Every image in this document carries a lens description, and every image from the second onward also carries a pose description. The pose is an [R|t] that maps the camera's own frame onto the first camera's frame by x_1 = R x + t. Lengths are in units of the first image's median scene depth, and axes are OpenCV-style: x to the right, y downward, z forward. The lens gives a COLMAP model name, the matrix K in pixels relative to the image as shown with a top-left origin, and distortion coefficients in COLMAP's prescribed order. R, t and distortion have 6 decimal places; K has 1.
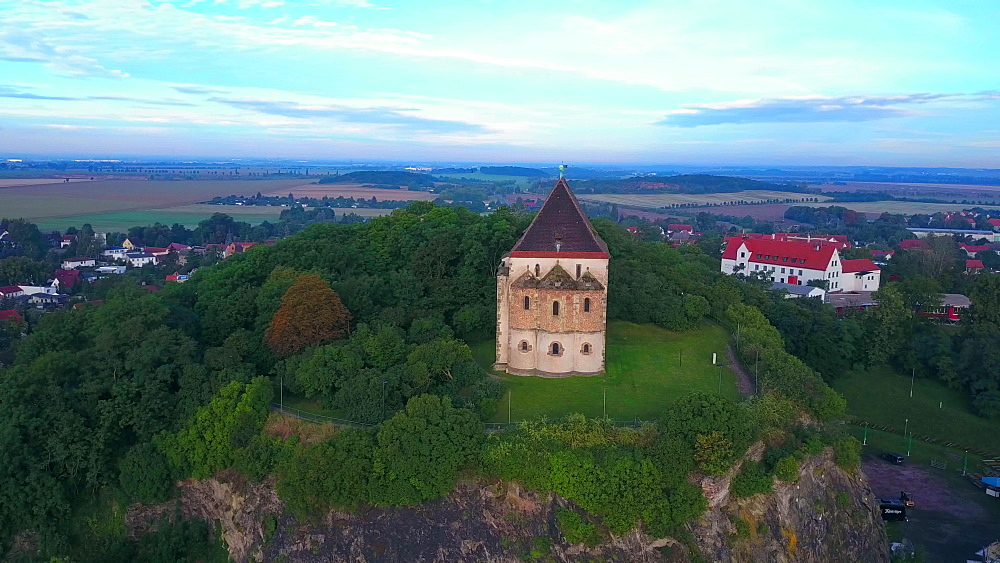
lens RADIAL K [[791.8, 0, 496.8], [0, 791.8, 271.2], [0, 0, 1]] dist [0.041060, -0.077342]
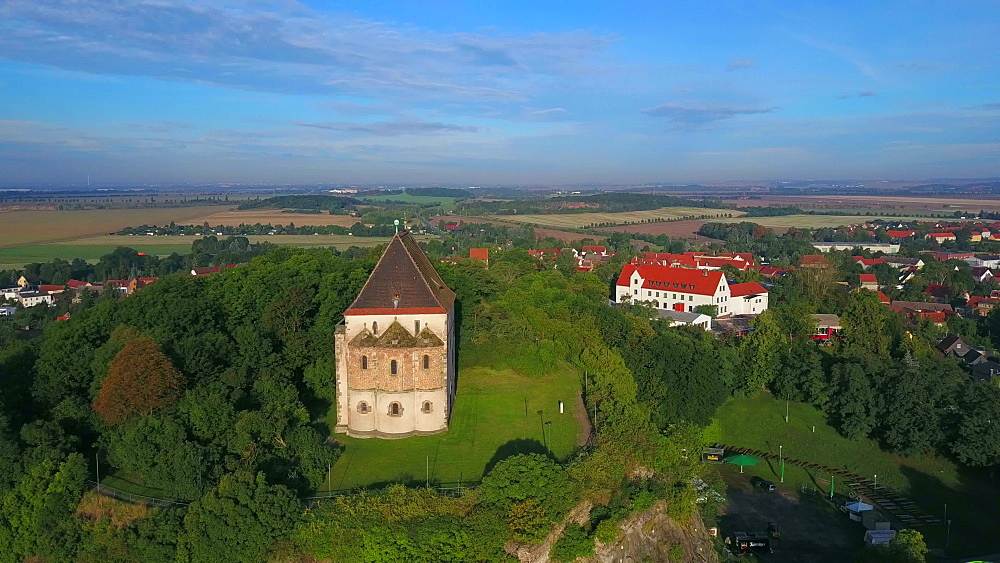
lens RADIAL K [[792.8, 0, 496.2], [0, 792.8, 277.2], [0, 0, 1]] dist [0.006676, -0.003052]
pose [[0.995882, -0.029816, 0.085621, 0.088567], [0.031242, 0.999394, -0.015370, -0.032766], [-0.085111, 0.017981, 0.996209, 0.013442]]
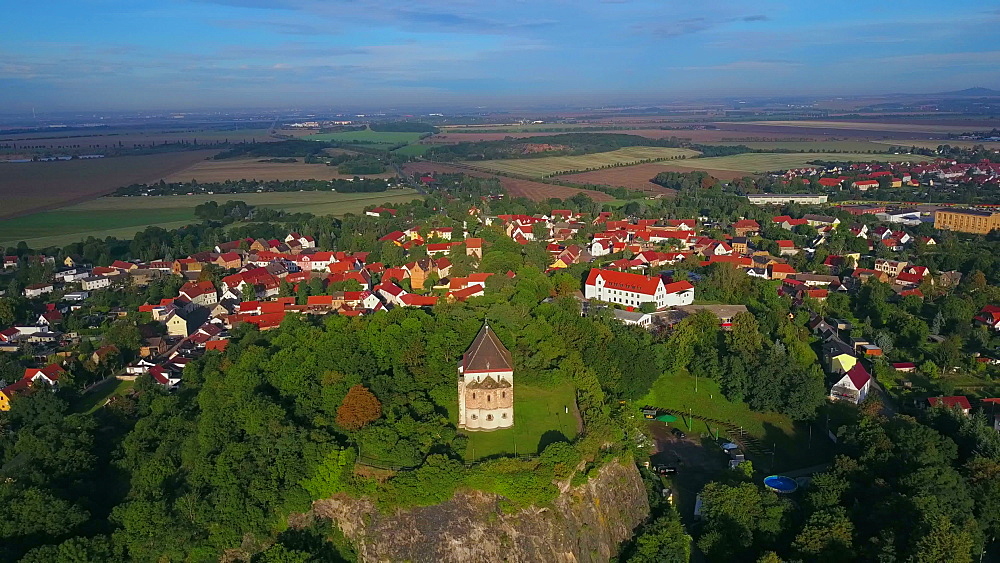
lens RADIAL K [[791.8, 0, 496.8], [0, 791.8, 271.2], [0, 0, 1]] dist [0.041060, -0.077342]
pose [[0.989330, -0.065450, 0.130165, -0.109983], [0.055851, 0.995537, 0.076077, -0.318774], [-0.134563, -0.067995, 0.988569, -0.734516]]
